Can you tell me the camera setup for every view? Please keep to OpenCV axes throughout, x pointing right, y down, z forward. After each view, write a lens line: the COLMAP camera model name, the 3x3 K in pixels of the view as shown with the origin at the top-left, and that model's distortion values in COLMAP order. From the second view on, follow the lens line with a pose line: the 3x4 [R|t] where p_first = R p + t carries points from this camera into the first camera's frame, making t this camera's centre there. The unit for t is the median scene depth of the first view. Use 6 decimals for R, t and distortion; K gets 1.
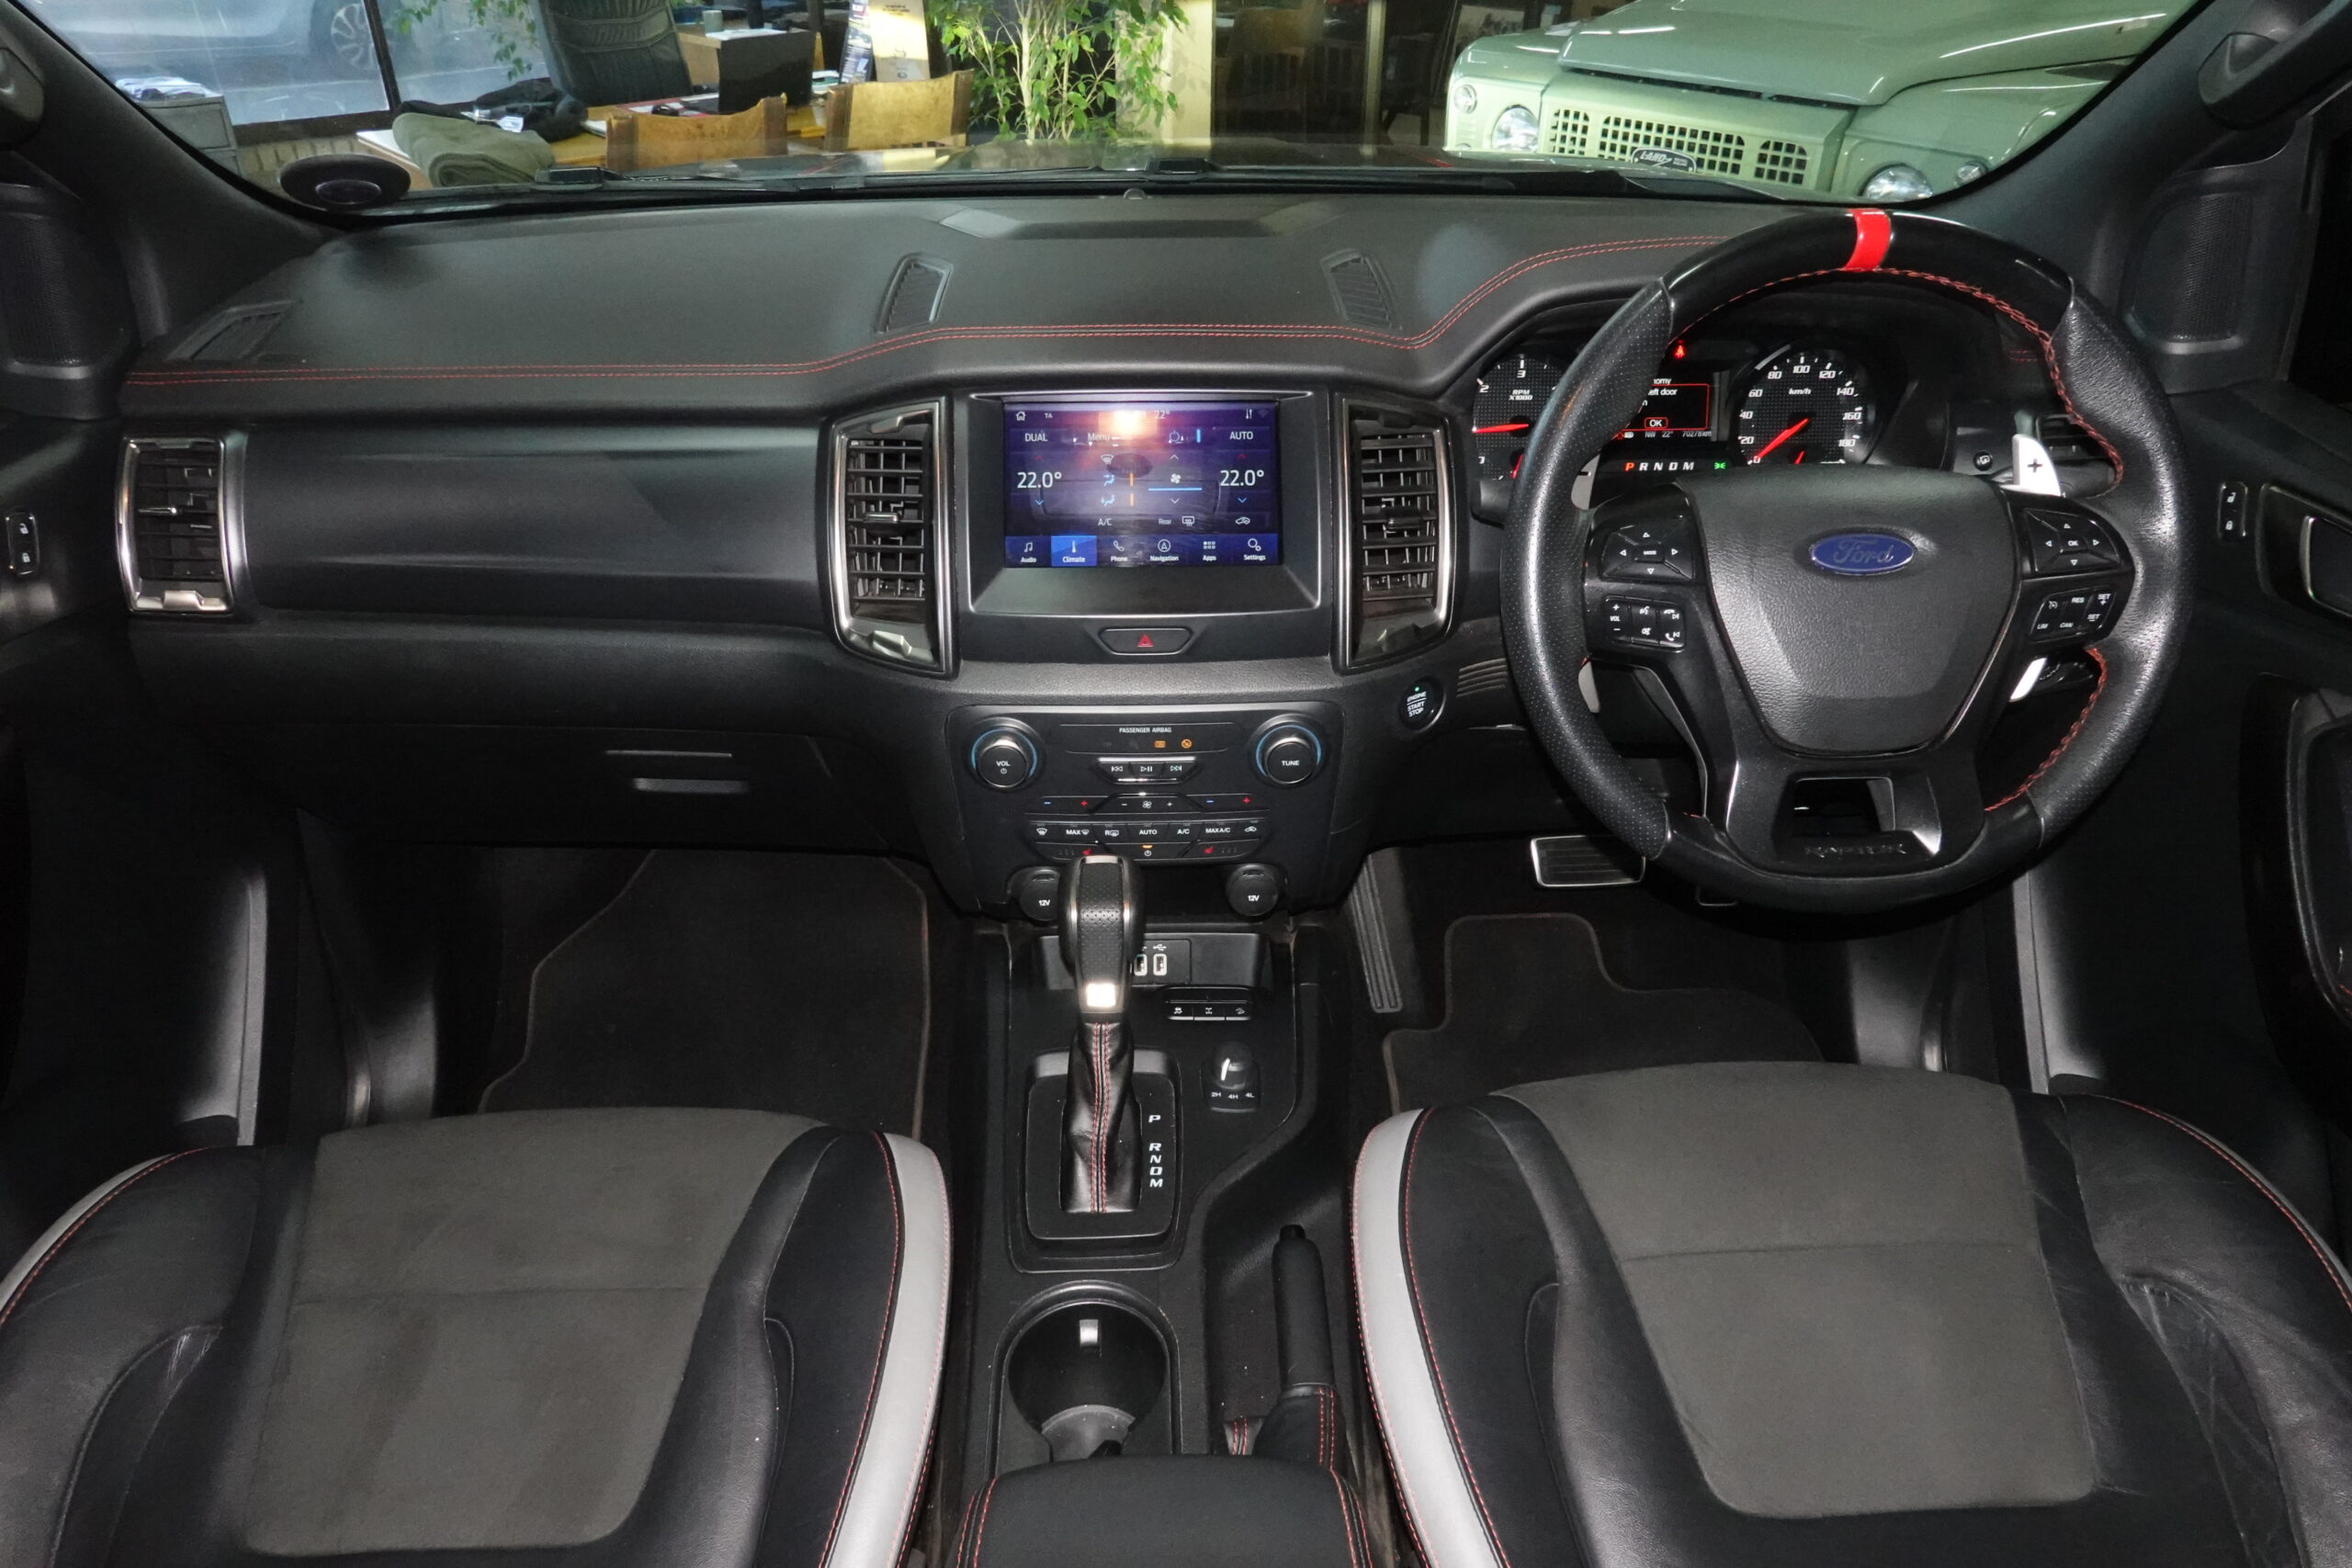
lens RADIAL K [[1582.3, 0, 1171.2], [0, 1582.3, 787.6], [0, 0, 1]] dist [-0.014910, -0.000499]
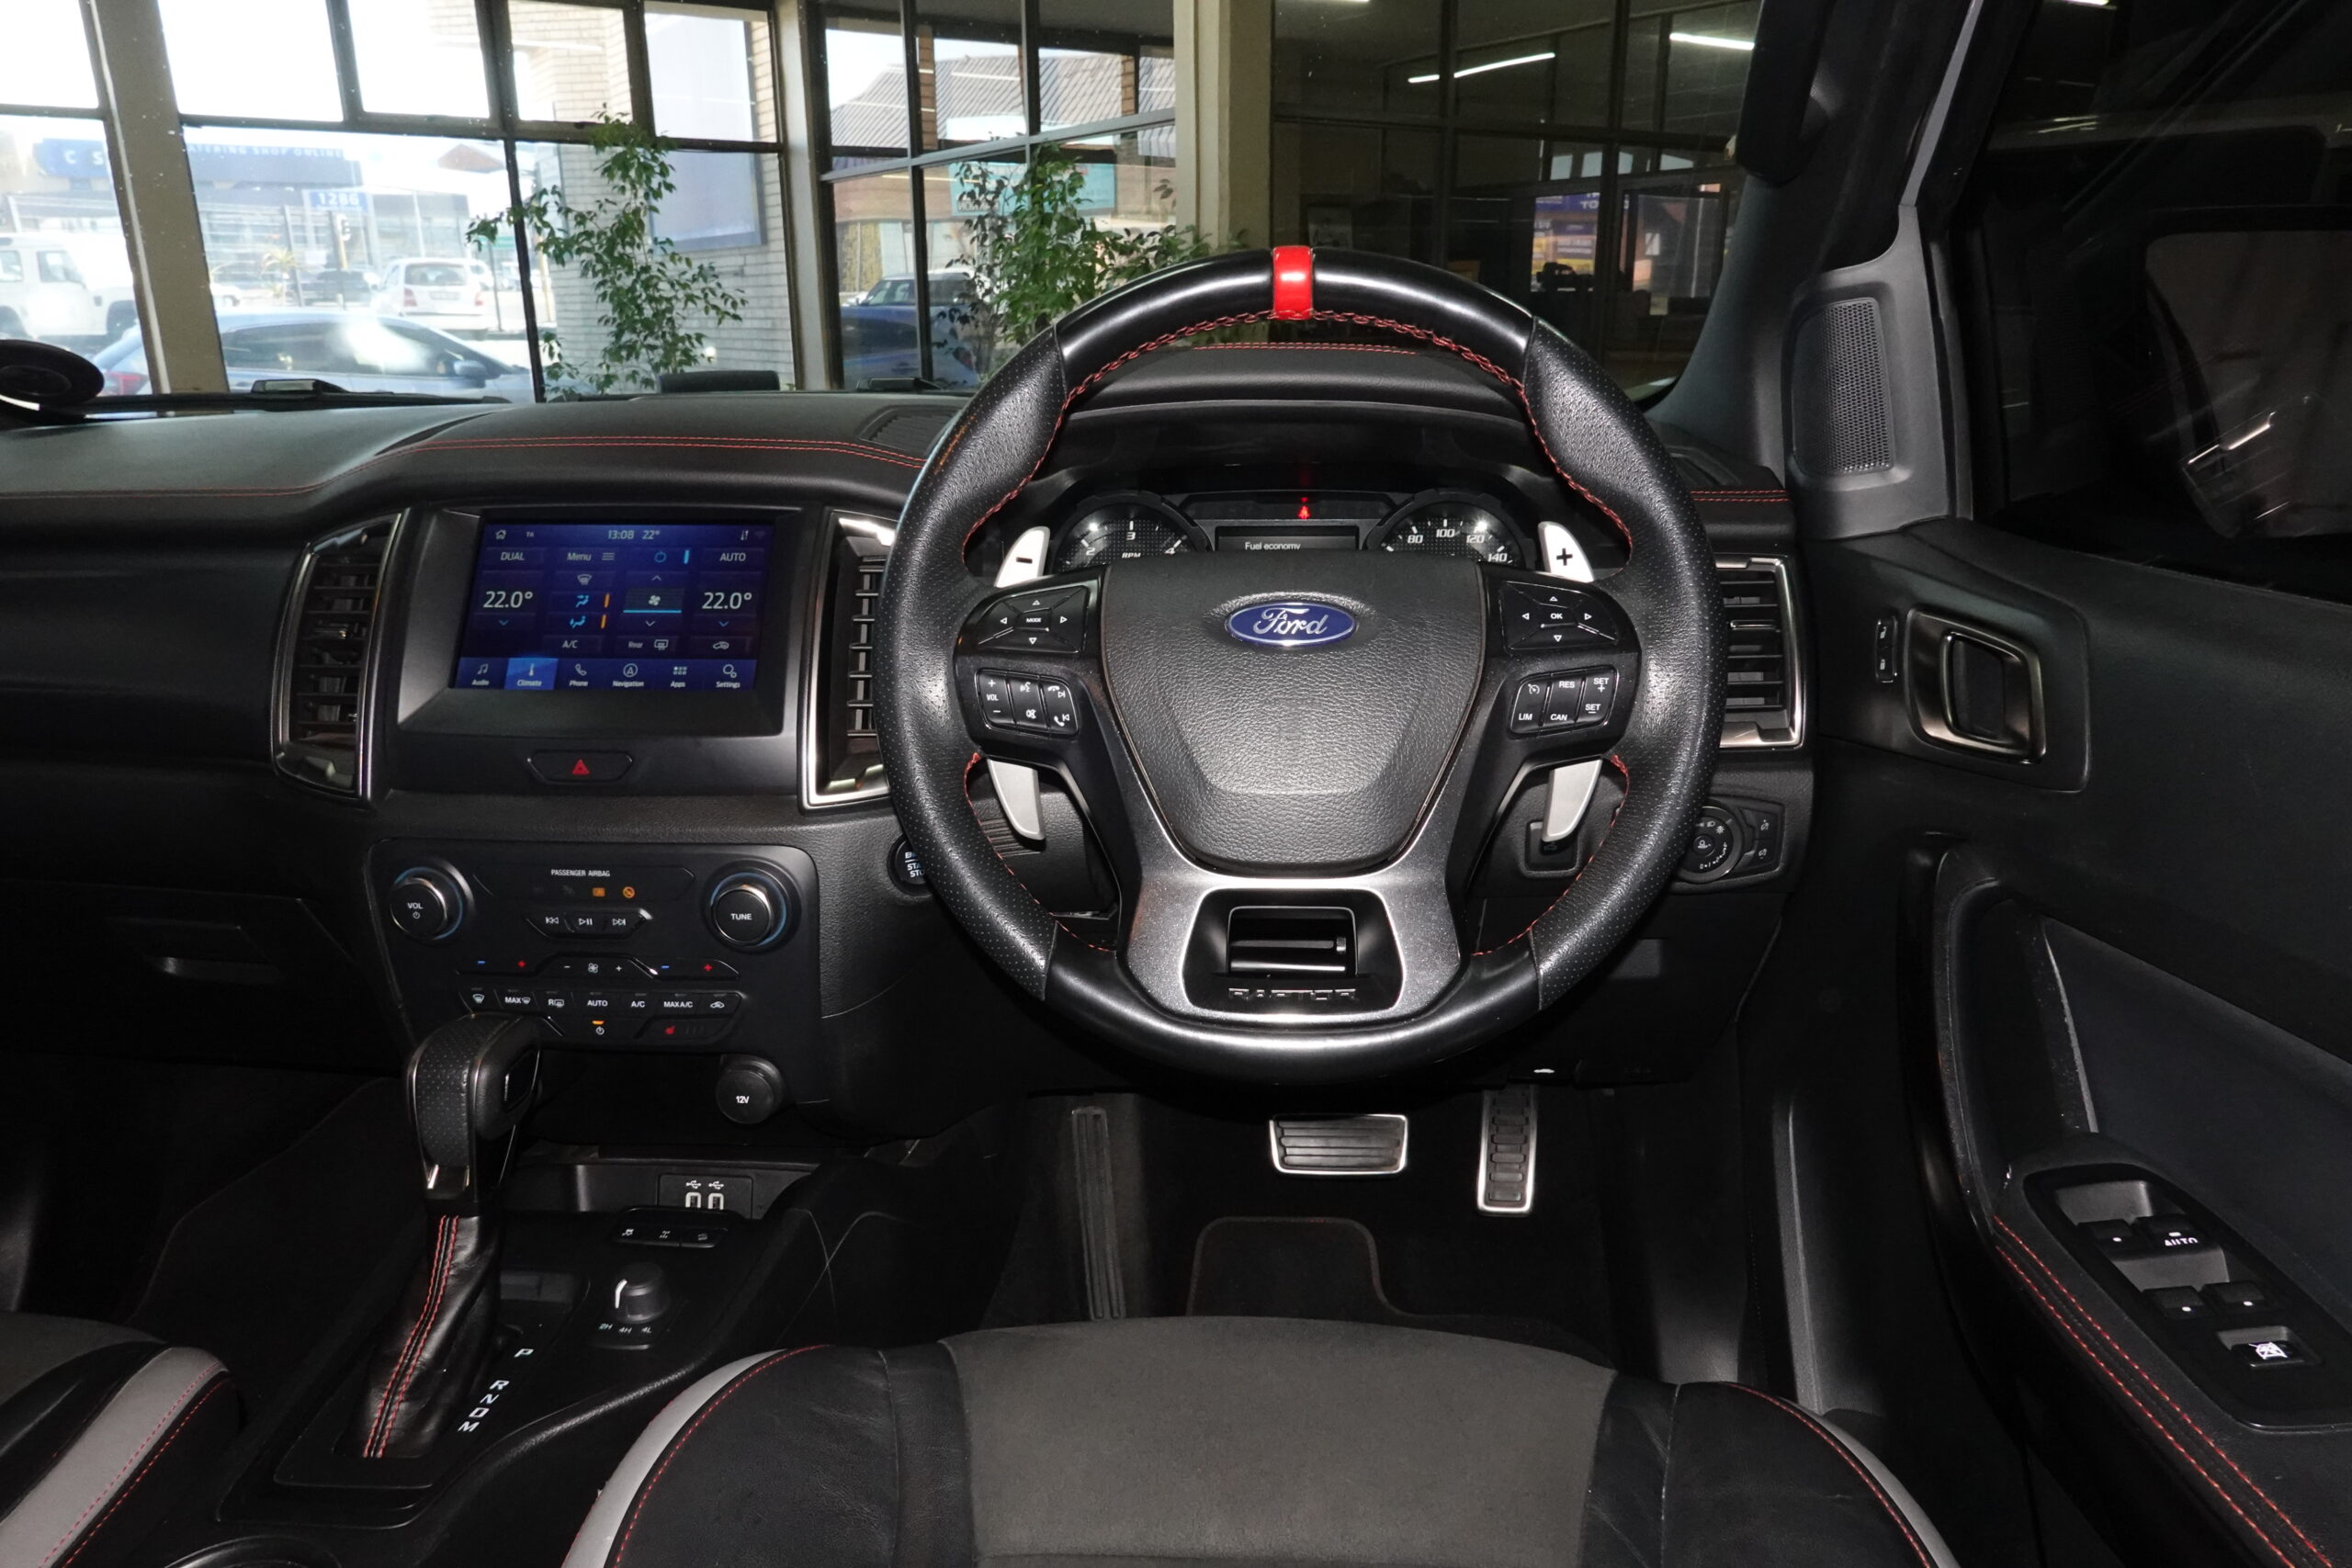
lens RADIAL K [[1582.3, 0, 1178.3], [0, 1582.3, 773.9], [0, 0, 1]] dist [-0.014910, -0.000499]
pose [[0.995883, 0.019932, -0.088425, 0.380717], [-0.042313, 0.964937, -0.259048, 0.119453], [0.080162, 0.261723, 0.961808, 0.187628]]
